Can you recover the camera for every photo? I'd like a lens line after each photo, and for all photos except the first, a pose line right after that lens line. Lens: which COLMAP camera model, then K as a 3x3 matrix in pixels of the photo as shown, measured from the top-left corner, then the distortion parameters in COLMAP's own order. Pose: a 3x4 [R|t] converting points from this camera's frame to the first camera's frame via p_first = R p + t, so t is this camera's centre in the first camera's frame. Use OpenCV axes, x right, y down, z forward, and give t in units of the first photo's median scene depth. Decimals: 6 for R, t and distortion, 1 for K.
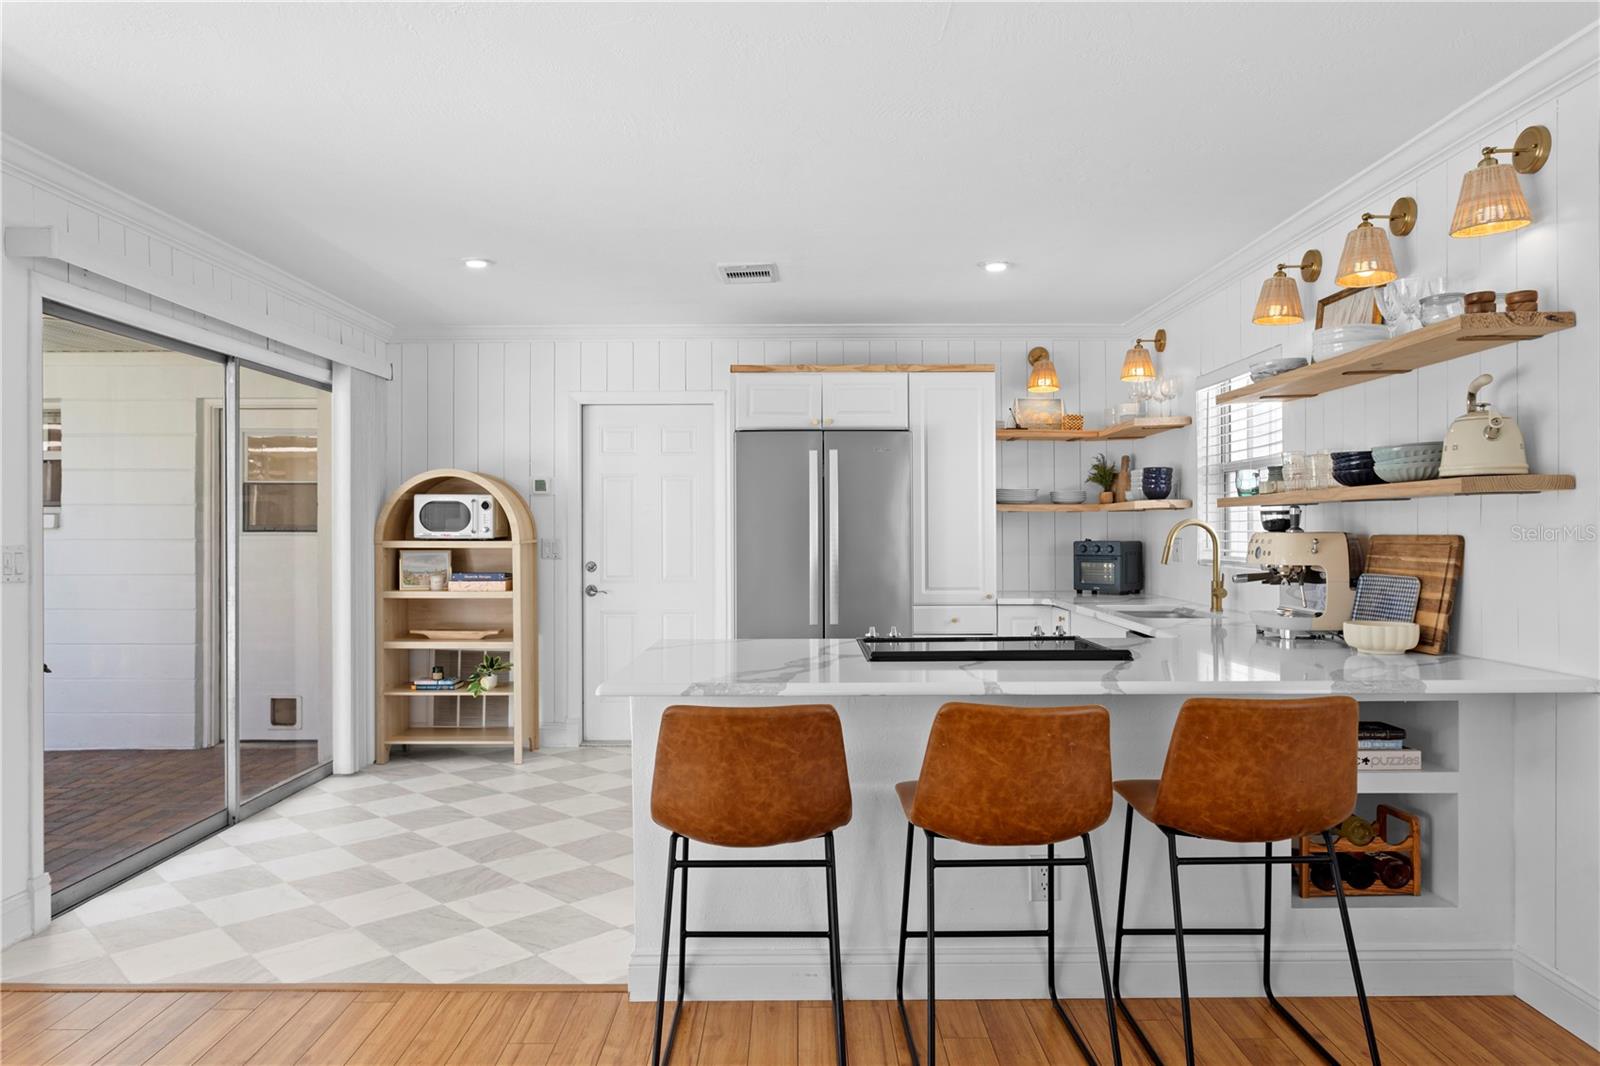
lens RADIAL K [[1051.4, 0, 798.9], [0, 1051.4, 528.2], [0, 0, 1]] dist [-0.004750, -0.000489]
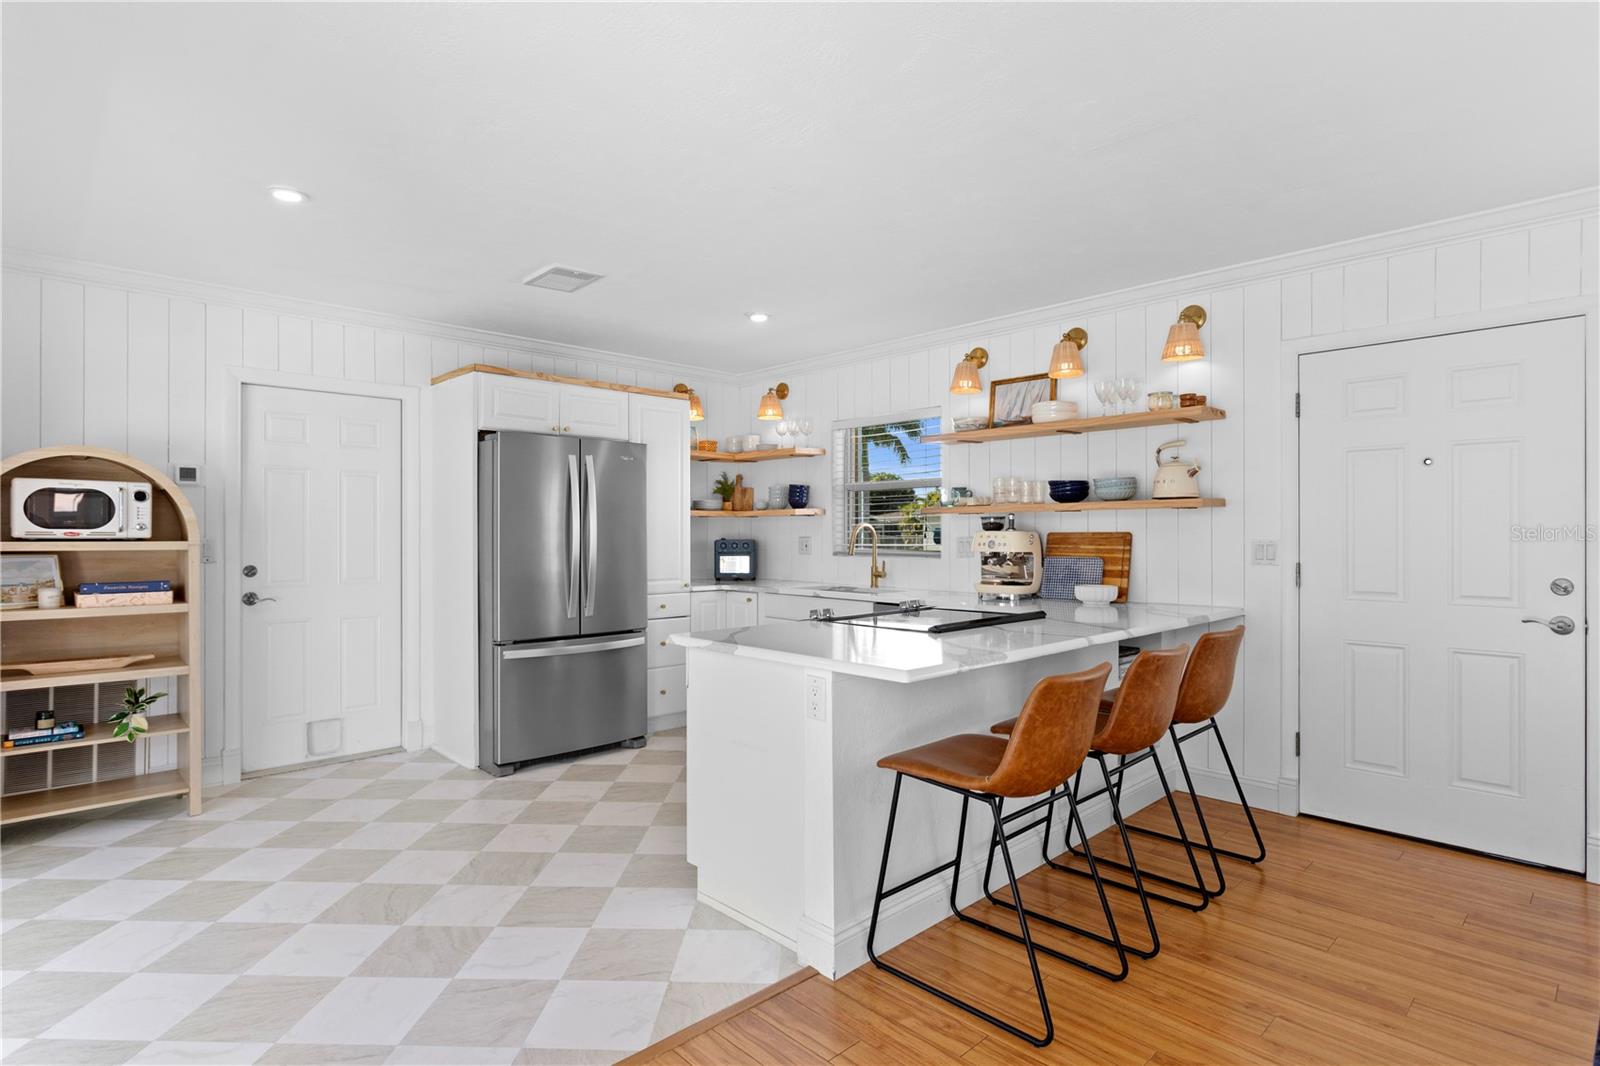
lens RADIAL K [[822.9, 0, 798.7], [0, 822.9, 531.5], [0, 0, 1]] dist [-0.002792, -0.000442]
pose [[0.721964, 0.004176, 0.691918, -0.397034], [-0.002041, 0.999990, -0.003905, 0.006789], [-0.691927, 0.001407, 0.721966, 0.234045]]
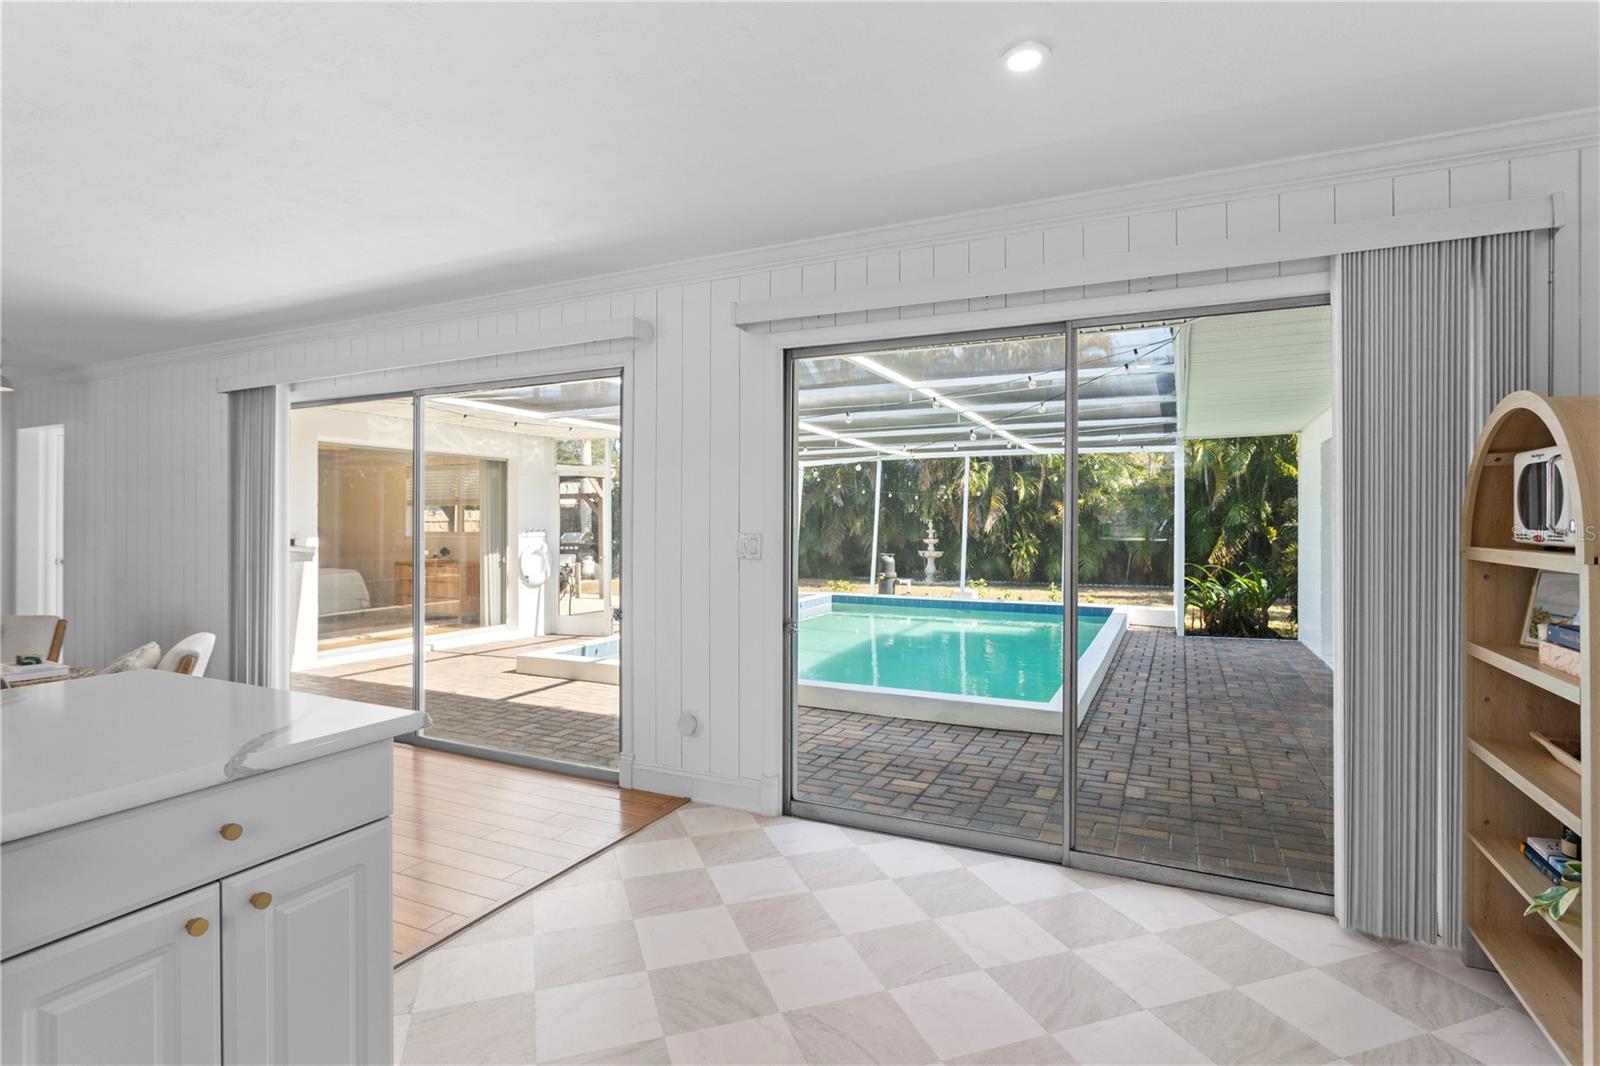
lens RADIAL K [[786.7, 0, 781.3], [0, 786.7, 525.7], [0, 0, 1]] dist [-0.010040, 0.000042]
pose [[-0.446931, 0.004416, -0.894558, 0.112970], [-0.001854, 0.999981, 0.005863, 0.000441], [0.894567, 0.004279, -0.446914, 0.921132]]
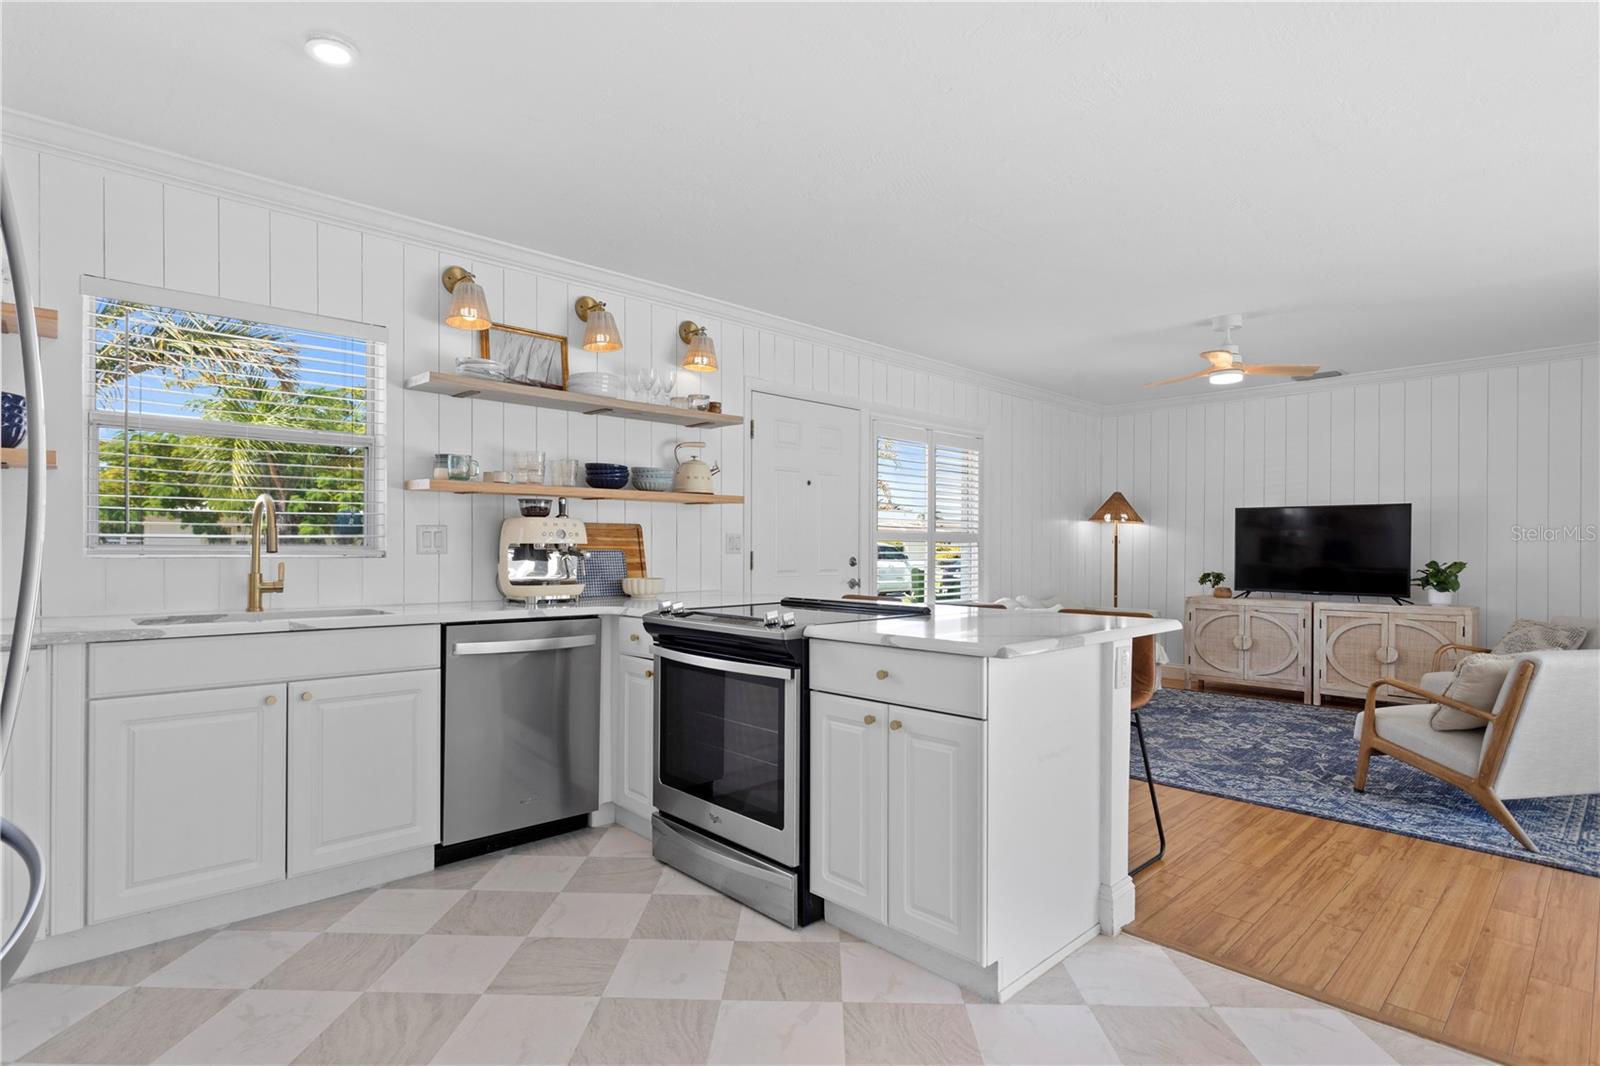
lens RADIAL K [[795.2, 0, 797.2], [0, 795.2, 552.2], [0, 0, 1]] dist [-0.005265, 0.000811]
pose [[-0.688667, -0.001388, 0.725077, -0.282044], [-0.001584, 0.999999, 0.000409, 0.029562], [-0.725076, -0.000867, -0.688668, 0.983376]]
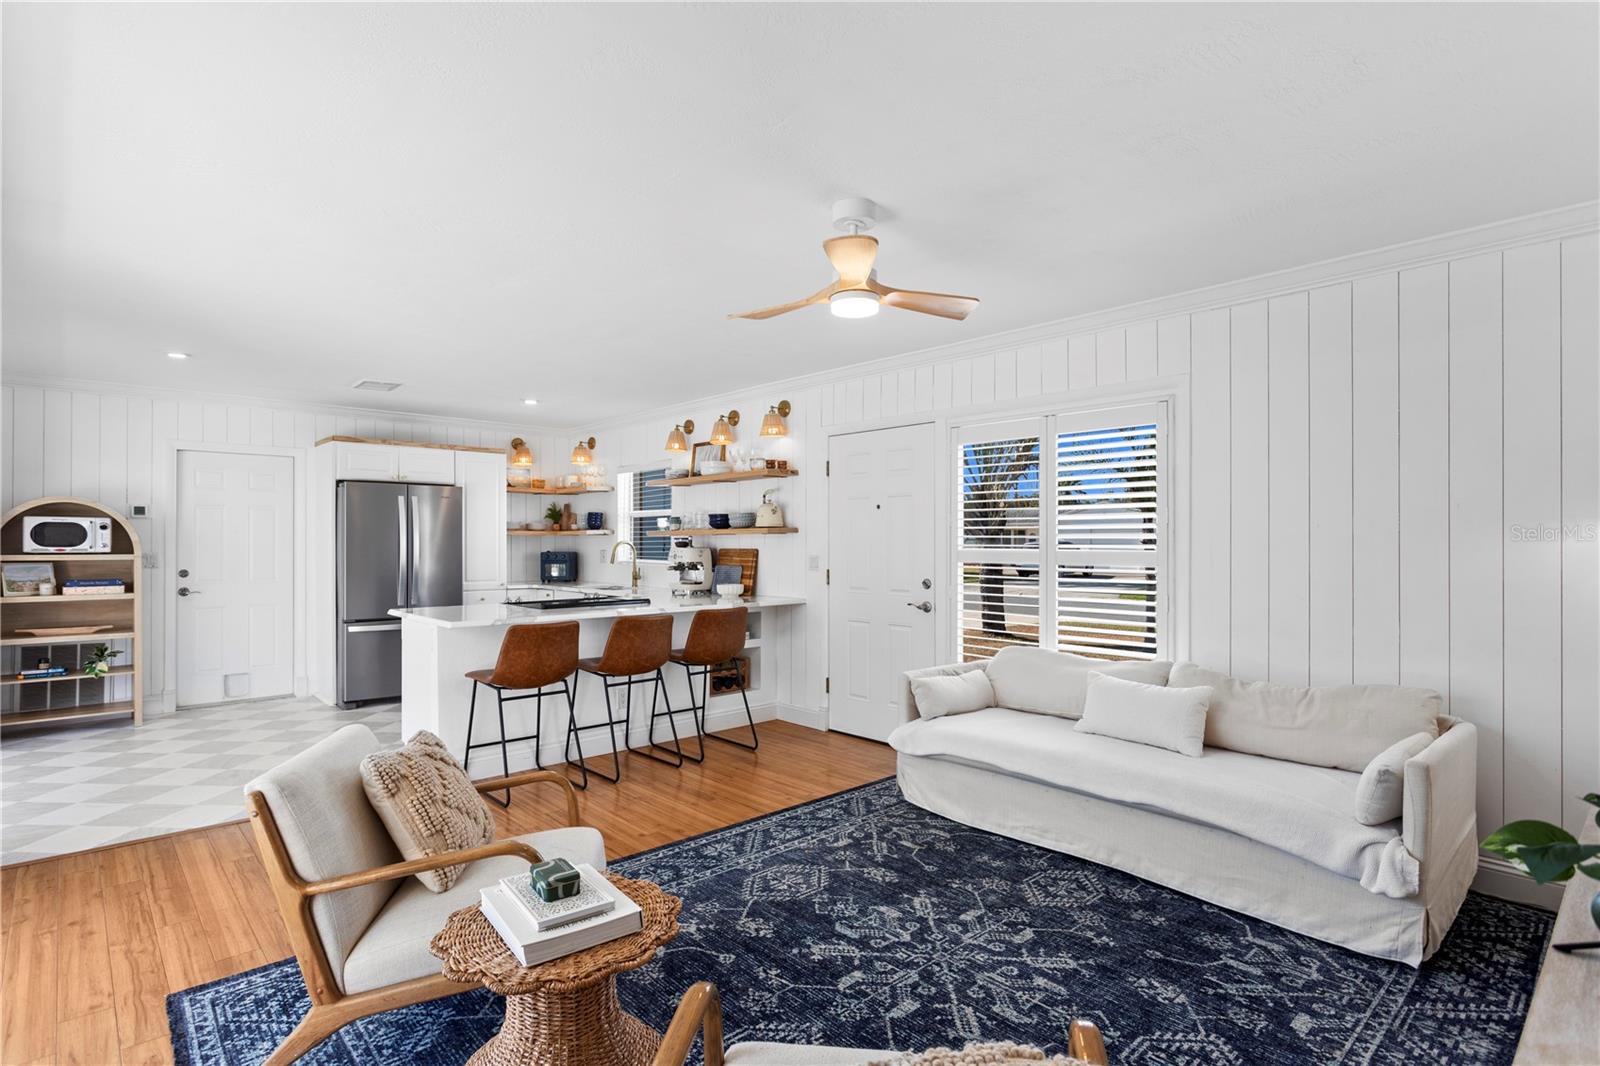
lens RADIAL K [[792.9, 0, 797.1], [0, 792.9, 537.7], [0, 0, 1]] dist [-0.005258, 0.000360]
pose [[0.734700, 0.006821, 0.678358, -0.356252], [-0.003223, 0.999973, -0.006565, -0.004718], [-0.678385, 0.002637, 0.734702, -0.286212]]
